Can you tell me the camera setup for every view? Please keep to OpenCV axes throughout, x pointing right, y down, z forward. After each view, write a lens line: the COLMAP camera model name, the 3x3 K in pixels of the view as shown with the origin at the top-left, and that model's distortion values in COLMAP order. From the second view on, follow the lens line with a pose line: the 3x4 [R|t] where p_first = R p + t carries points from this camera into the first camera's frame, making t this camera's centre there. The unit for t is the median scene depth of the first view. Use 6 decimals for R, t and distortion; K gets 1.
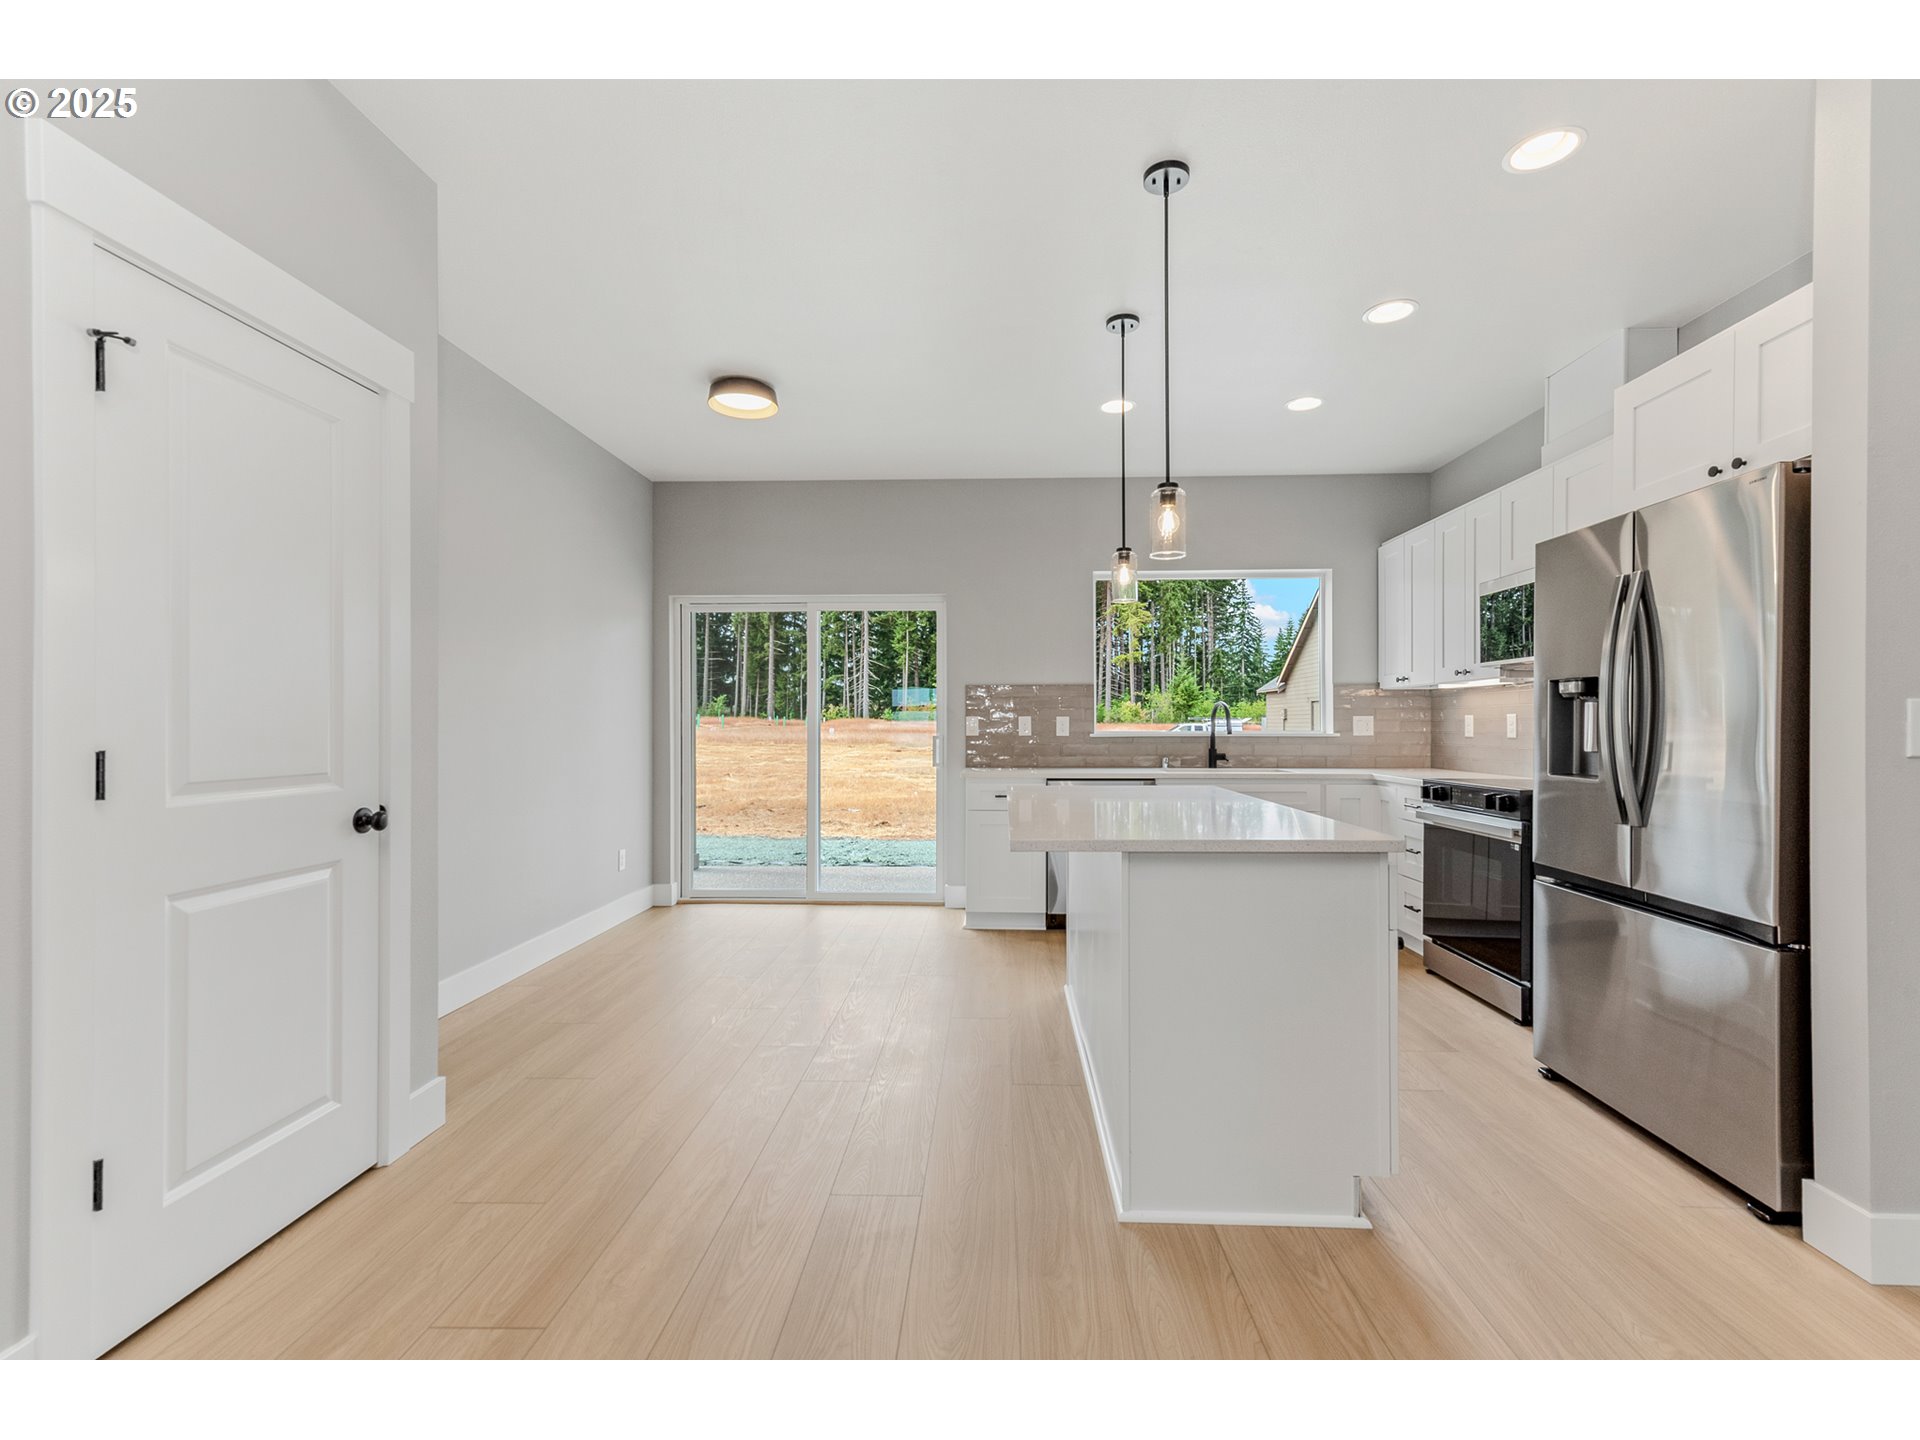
lens RADIAL K [[854.4, 0, 960.0], [0, 854.4, 720.0], [0, 0, 1]] dist [0.000175, 0.000356]
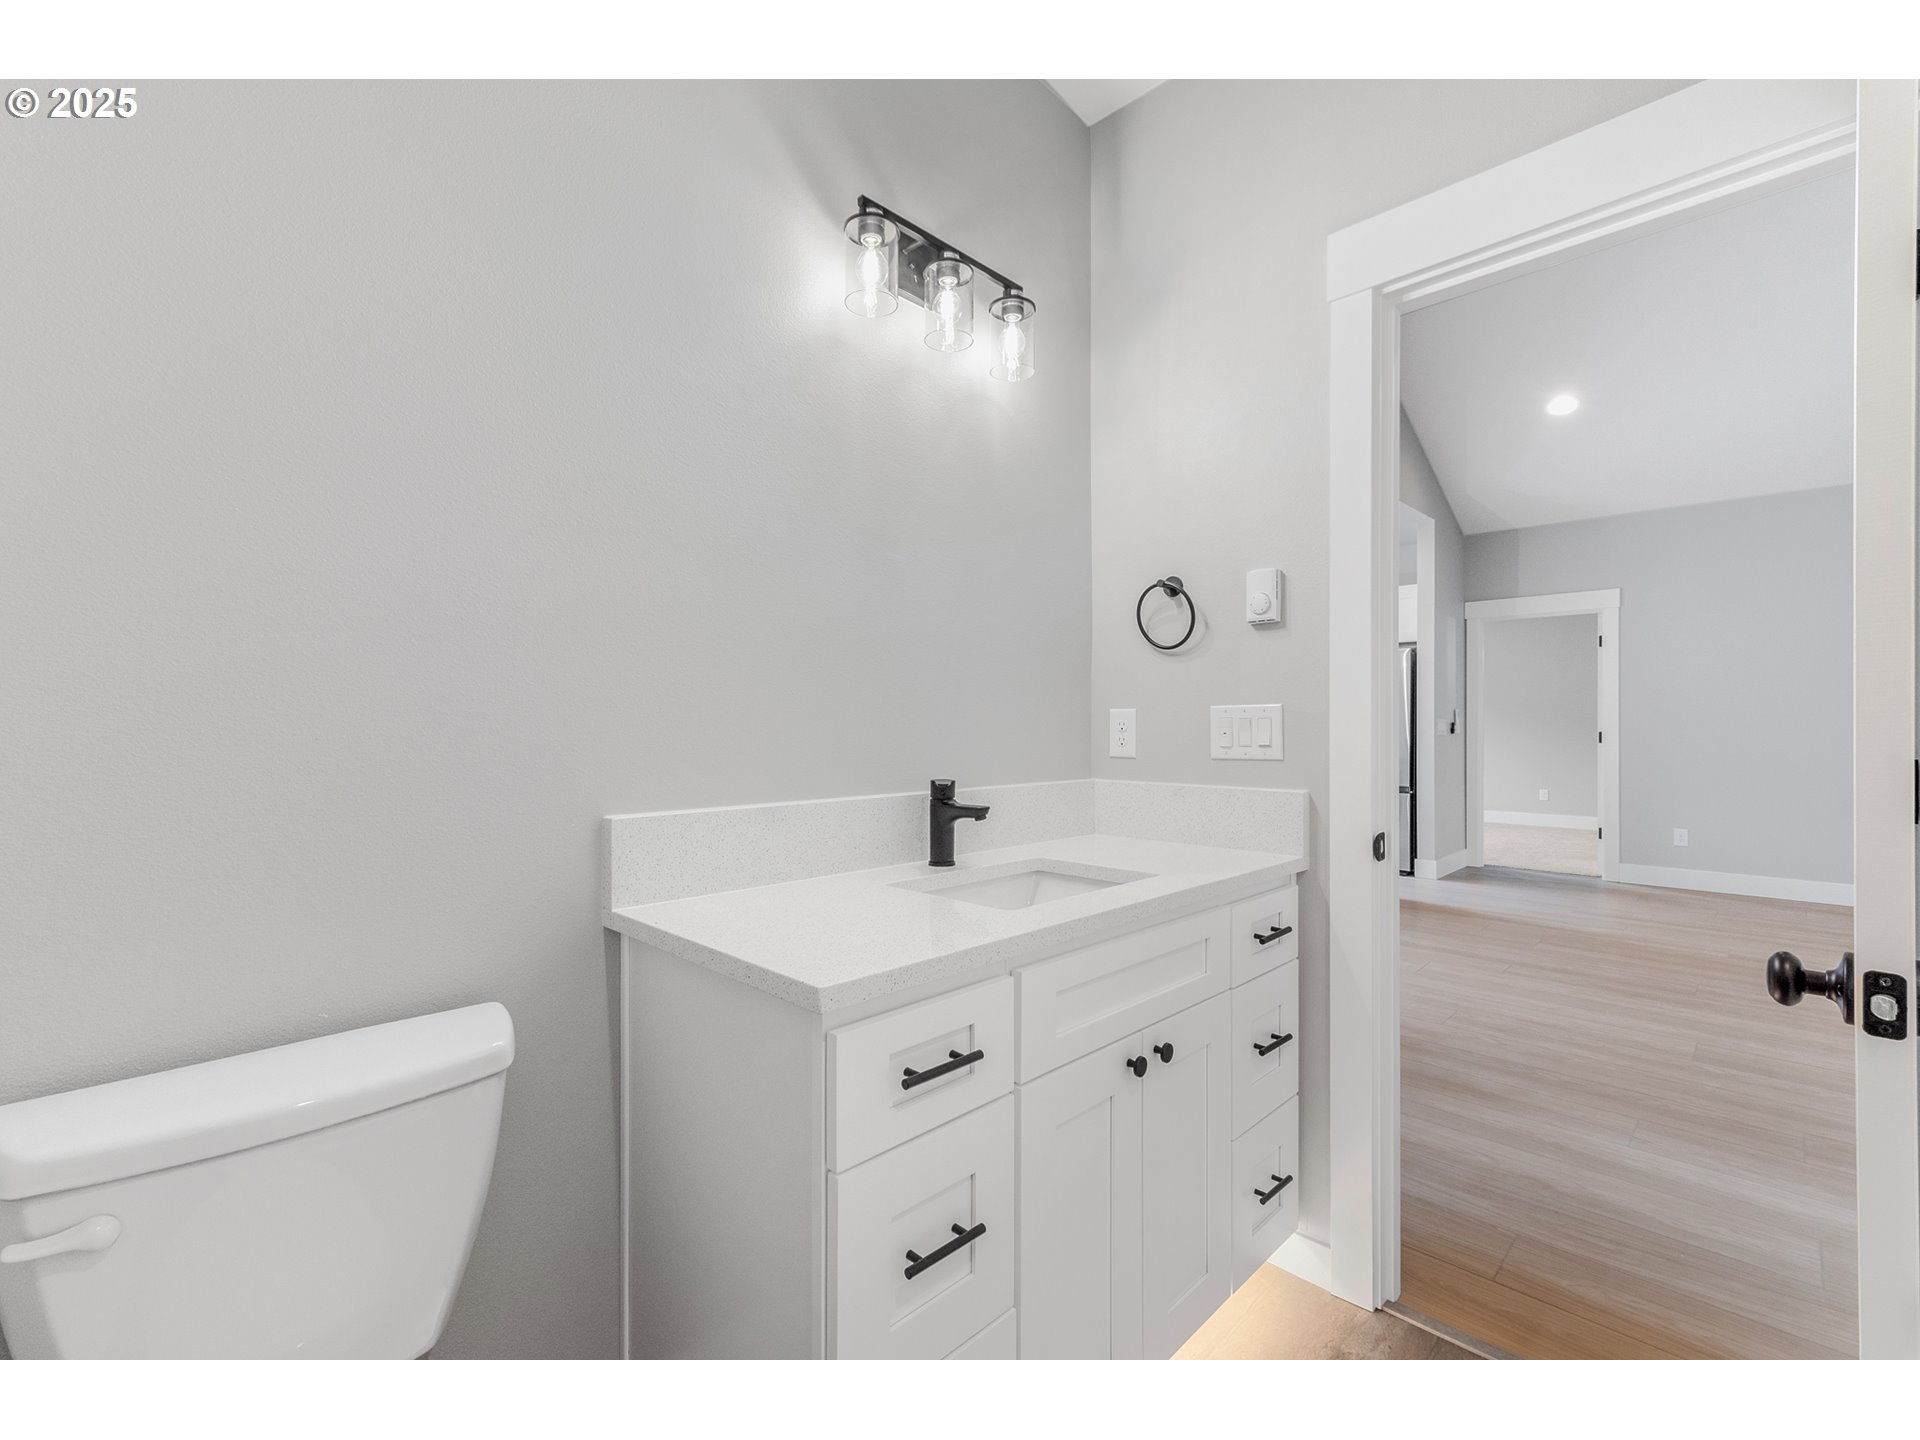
lens RADIAL K [[821.1, 0, 971.7], [0, 821.1, 714.1], [0, 0, 1]] dist [0.007401, 0.000250]
pose [[0.657406, 0.006689, 0.753507, -0.243538], [-0.003752, 0.999977, -0.005603, -0.001652], [-0.753528, 0.000856, 0.657416, 0.015776]]
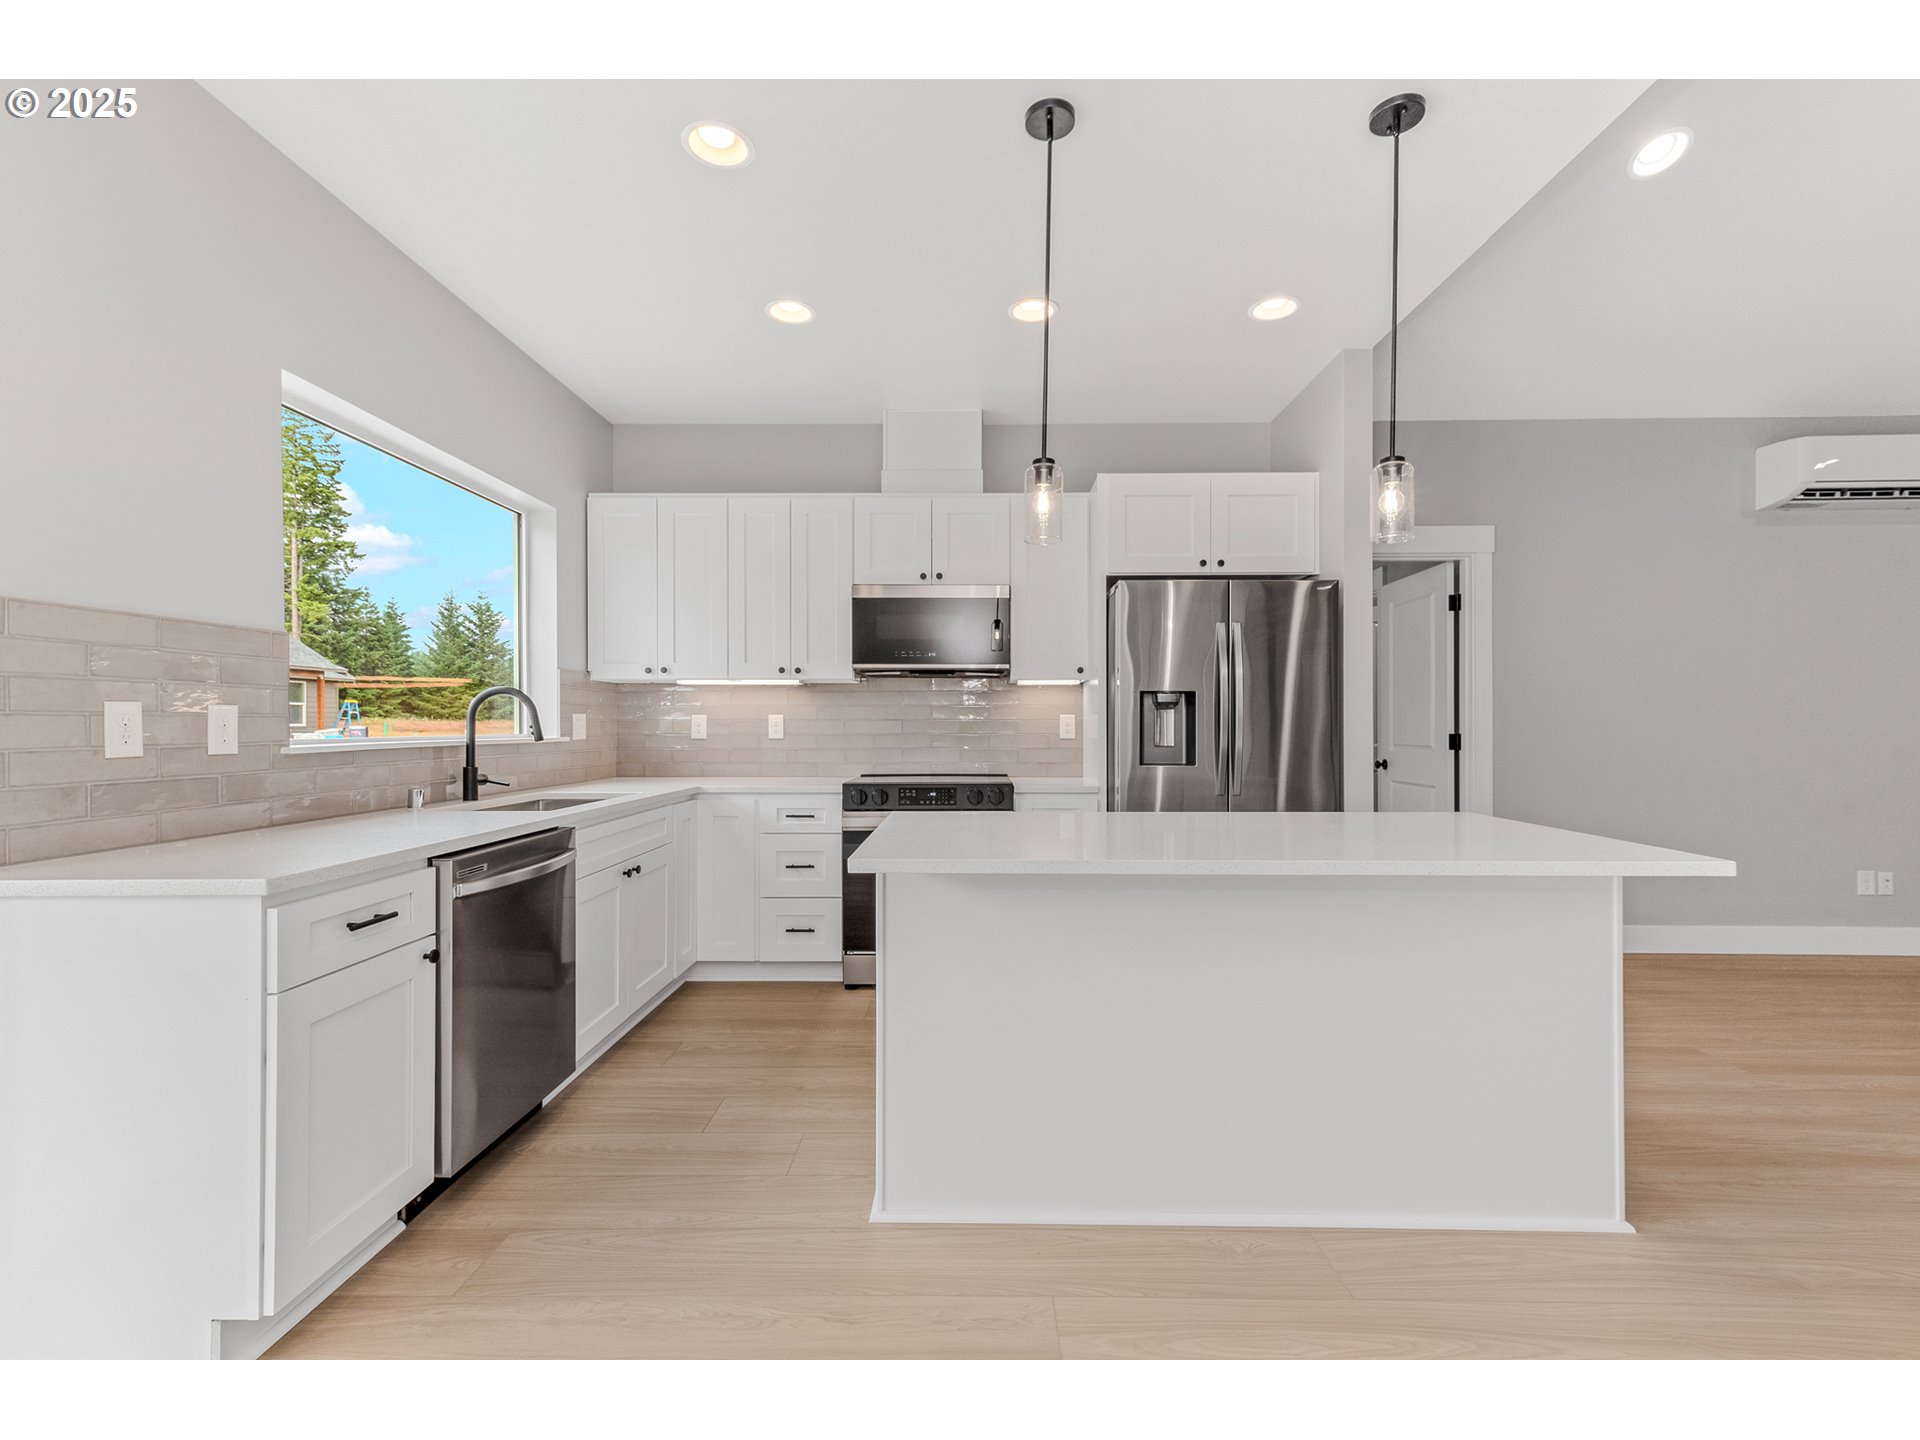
lens RADIAL K [[840.2, 0, 969.9], [0, 840.2, 723.7], [0, 0, 1]] dist [0.012030, -0.000020]
pose [[-0.036135, 0.002055, 0.999345, -0.072581], [-0.006719, 0.999975, -0.002299, 0.000888], [-0.999324, -0.006797, -0.036120, 0.171702]]
